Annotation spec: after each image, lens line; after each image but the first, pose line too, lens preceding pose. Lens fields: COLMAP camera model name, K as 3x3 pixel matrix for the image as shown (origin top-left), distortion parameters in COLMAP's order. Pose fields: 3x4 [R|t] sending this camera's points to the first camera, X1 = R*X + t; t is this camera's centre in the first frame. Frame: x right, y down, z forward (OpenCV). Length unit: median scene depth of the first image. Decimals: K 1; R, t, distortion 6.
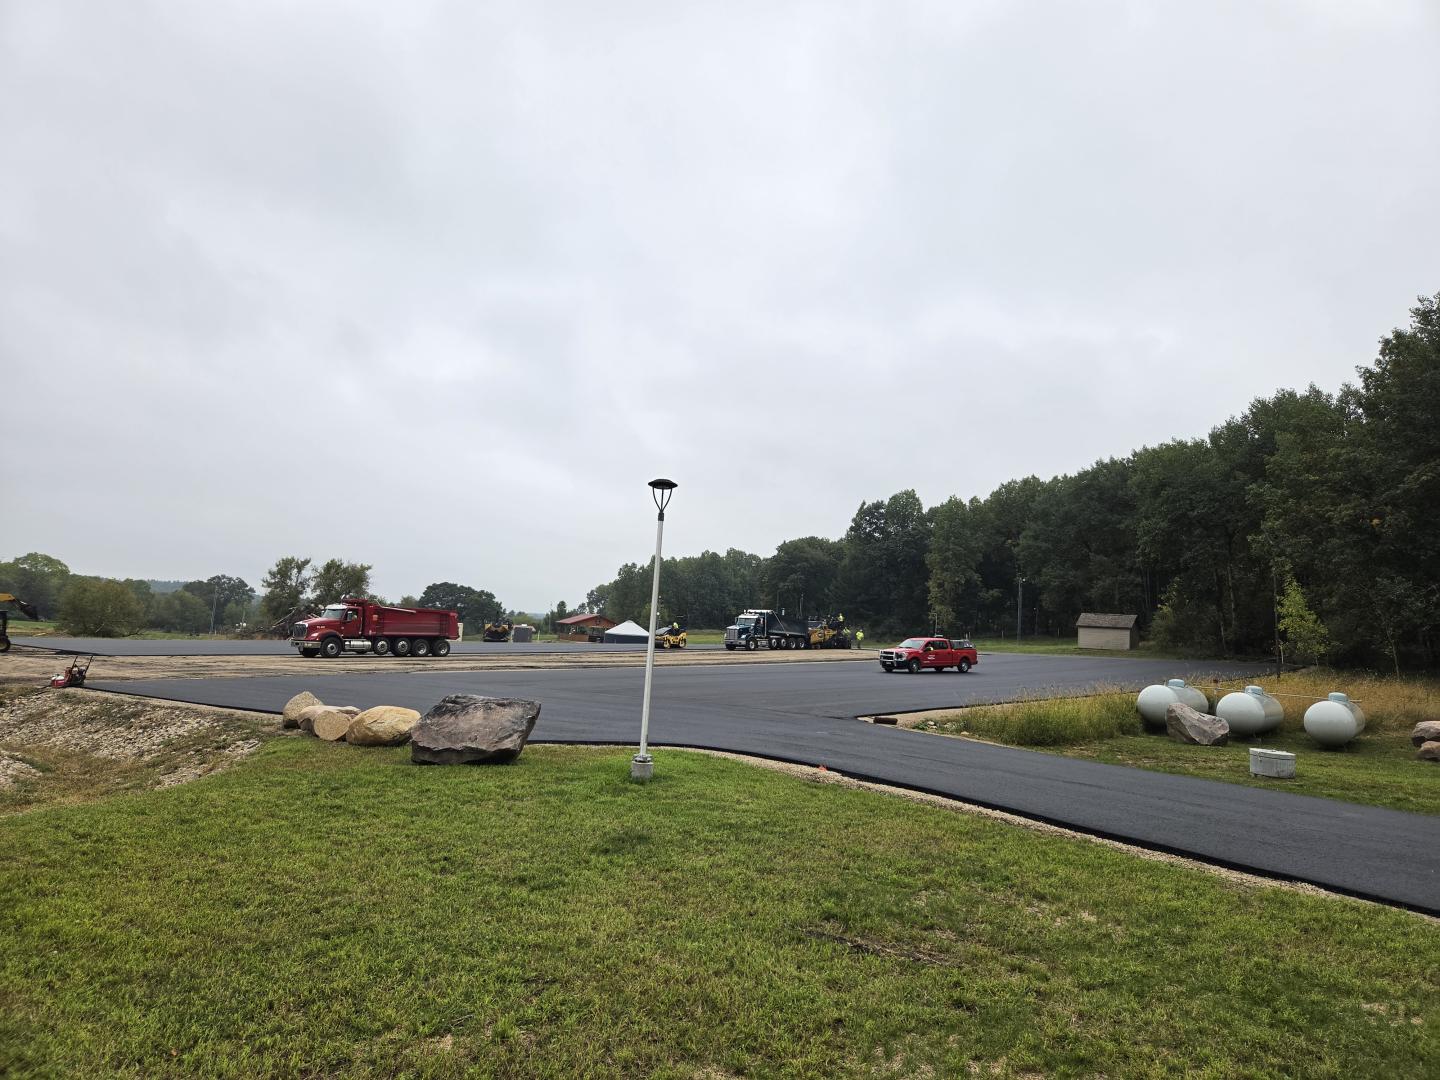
lens RADIAL K [[970.0, 0, 728.3], [0, 970.0, 535.1], [0, 0, 1]] dist [0.069829, -0.044011]
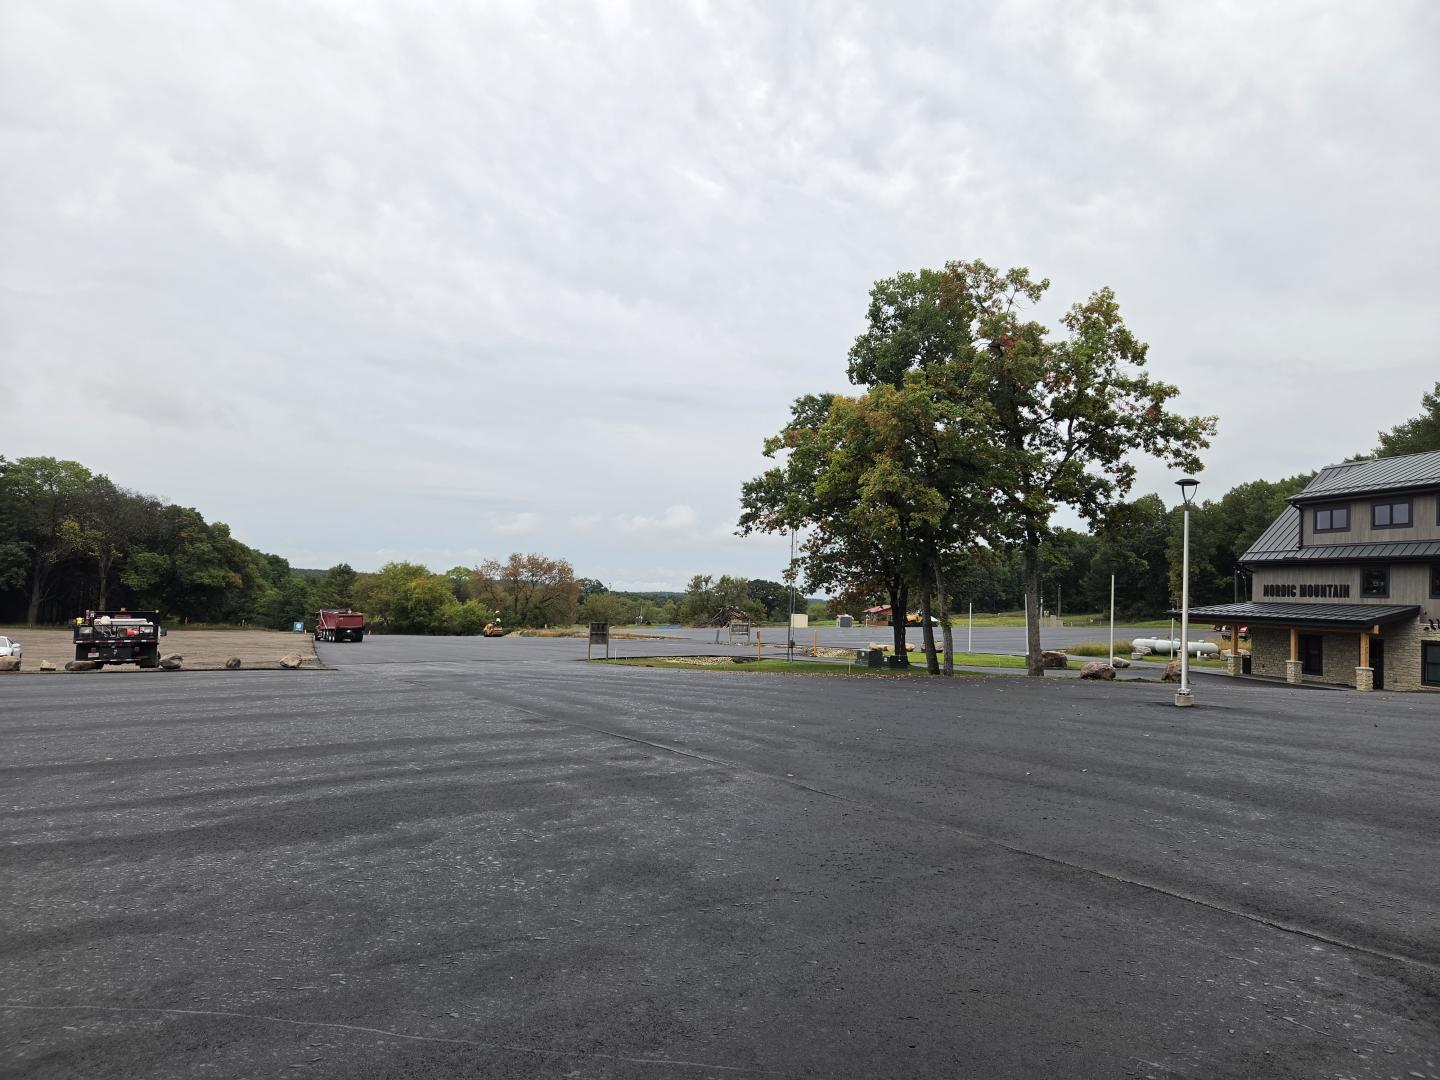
lens RADIAL K [[978.0, 0, 716.4], [0, 978.0, 533.7], [0, 0, 1]] dist [0.042803, -0.000122]
pose [[0.960575, -0.045869, -0.274209, 0.003143], [0.050257, 0.998696, 0.008996, -0.040266], [0.273439, -0.022423, 0.961628, -0.345891]]
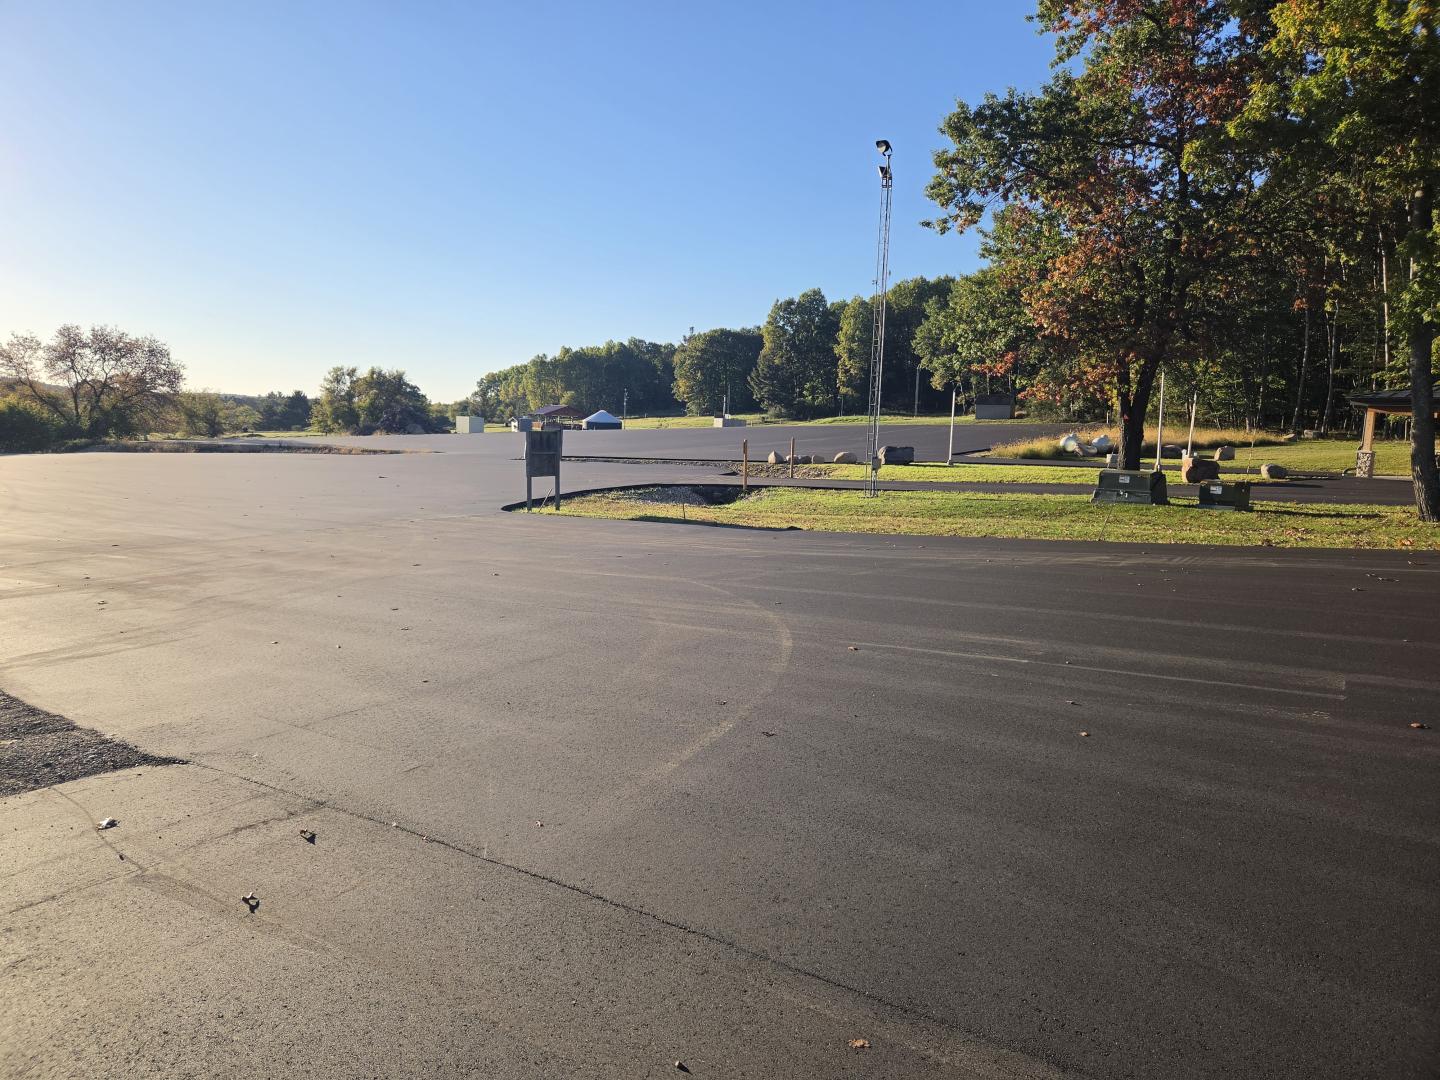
lens RADIAL K [[970.0, 0, 723.2], [0, 970.0, 509.7], [0, 0, 1]] dist [0.069829, -0.044011]
pose [[0.989082, -0.049667, 0.138747, -0.115097], [0.021047, 0.979452, 0.200576, -0.026706], [-0.145858, -0.195466, 0.969803, -0.195504]]
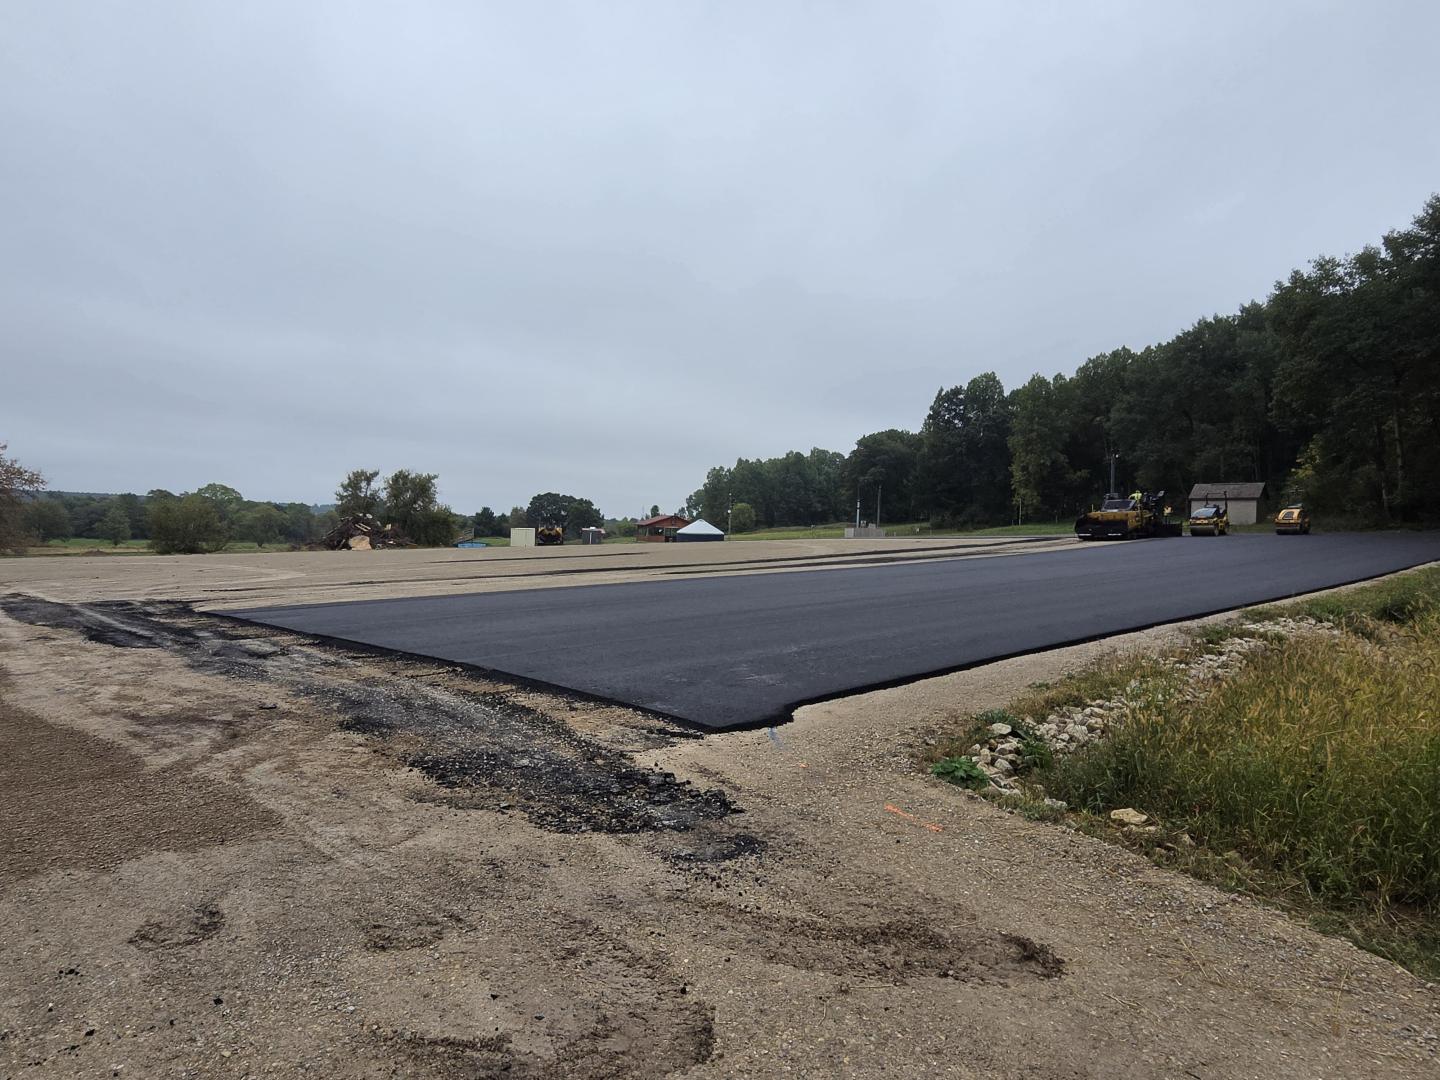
lens RADIAL K [[879.2, 0, 714.5], [0, 879.2, 534.8], [0, 0, 1]] dist [-0.006460, -0.001229]
pose [[0.991258, -0.040865, -0.125447, 0.021398], [0.053597, 0.993558, 0.099852, 0.013393], [0.120558, -0.105703, 0.987063, 0.102432]]
